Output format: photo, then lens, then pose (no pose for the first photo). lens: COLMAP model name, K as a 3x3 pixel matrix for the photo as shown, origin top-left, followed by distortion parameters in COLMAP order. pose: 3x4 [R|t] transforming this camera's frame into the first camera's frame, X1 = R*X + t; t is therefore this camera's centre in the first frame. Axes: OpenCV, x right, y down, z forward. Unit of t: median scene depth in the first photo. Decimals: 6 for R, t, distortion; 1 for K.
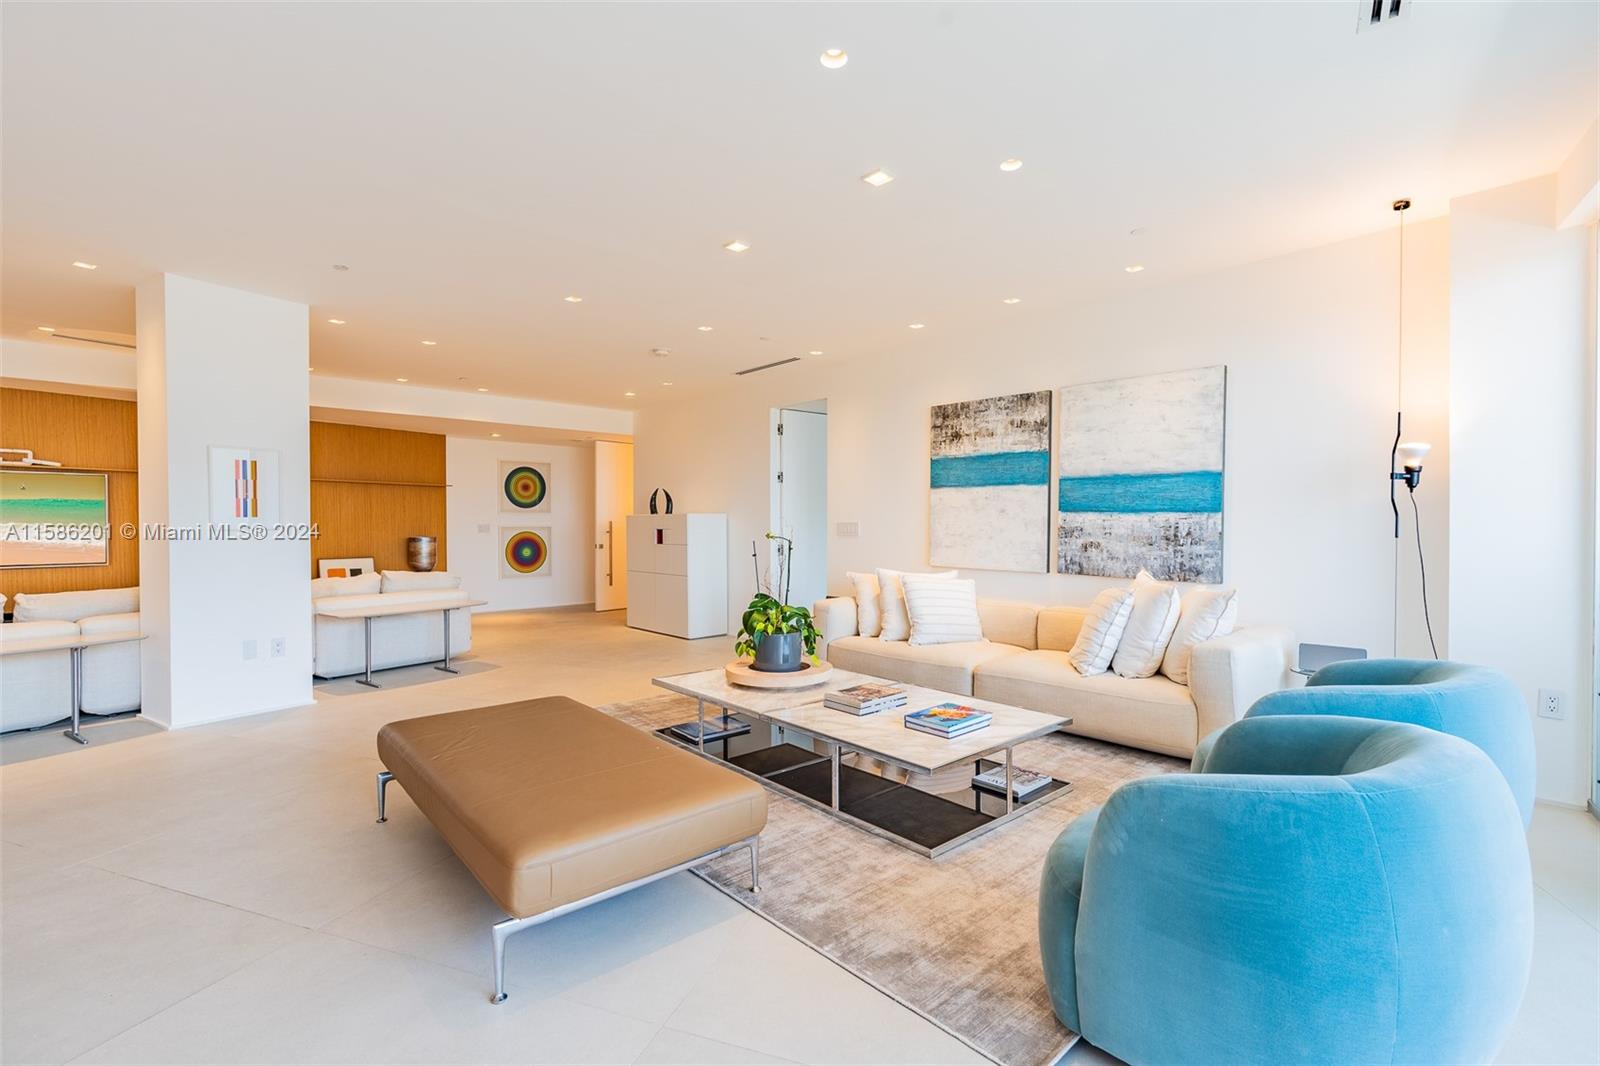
lens RADIAL K [[779.7, 0, 799.7], [0, 779.7, 539.2], [0, 0, 1]] dist [-0.012361, 0.000659]
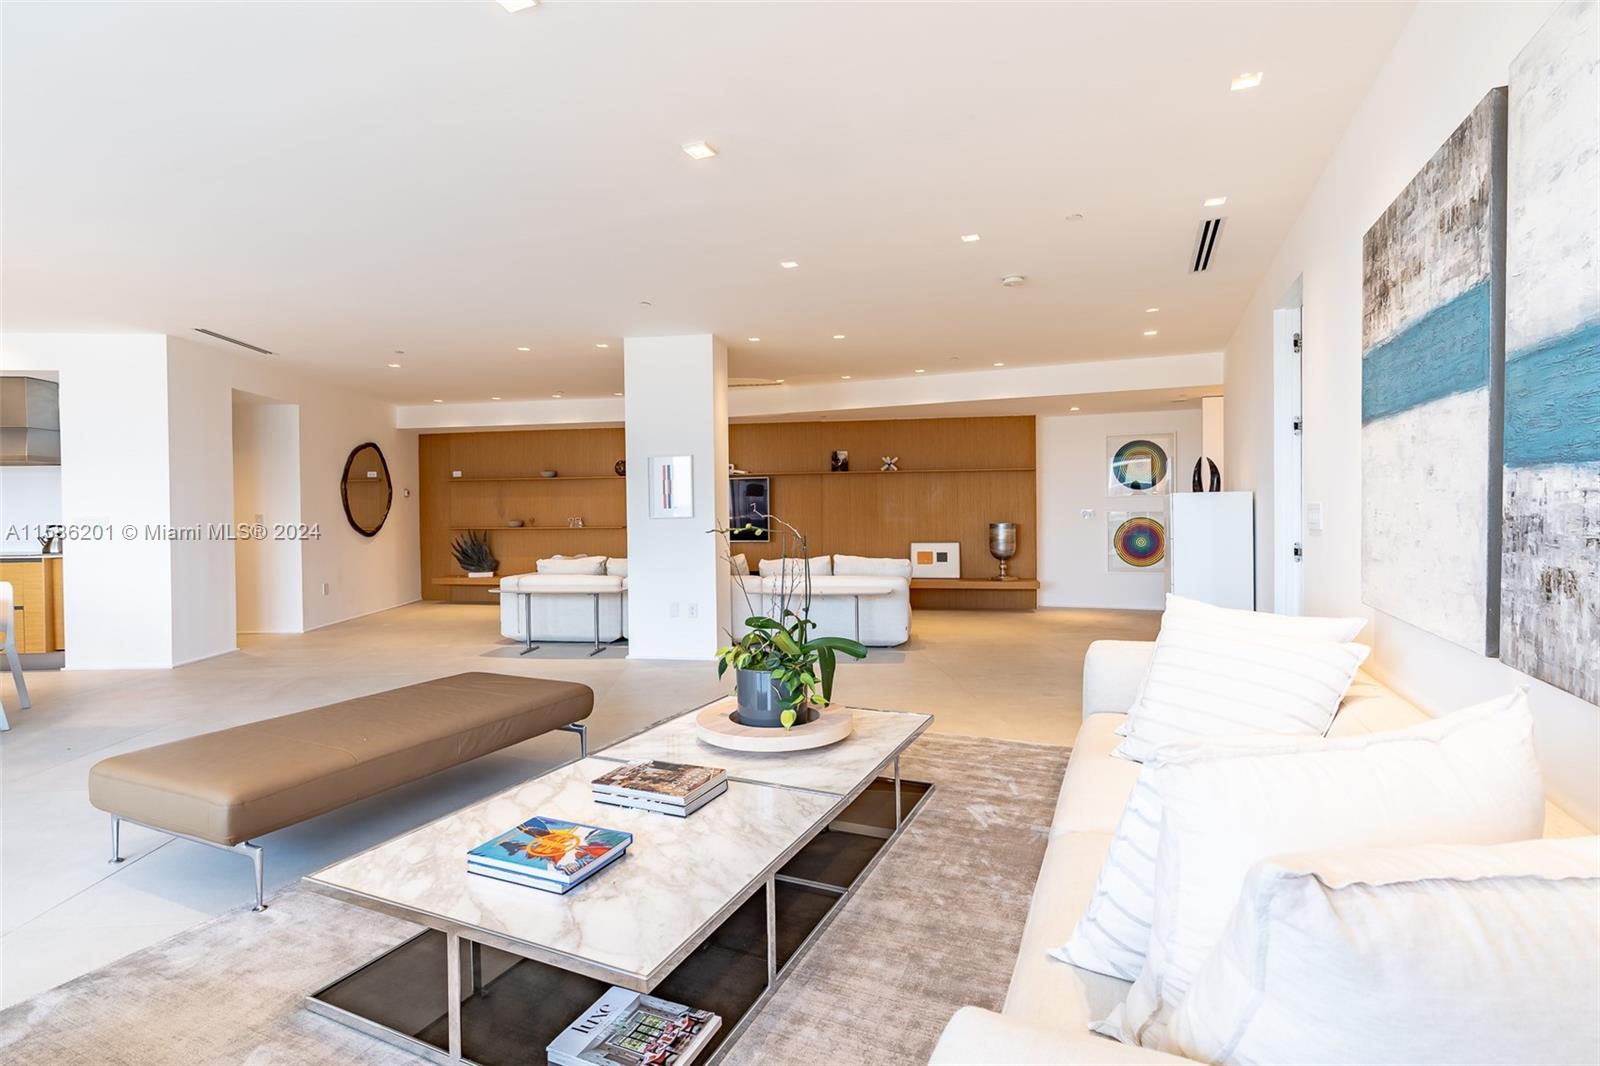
lens RADIAL K [[779.7, 0, 796.6], [0, 779.7, 529.4], [0, 0, 1]] dist [-0.012361, 0.000659]
pose [[0.369255, 0.017345, -0.929166, 0.542878], [-0.007393, 0.999849, 0.015726, -0.013595], [0.929299, 0.001063, 0.369327, 0.652948]]
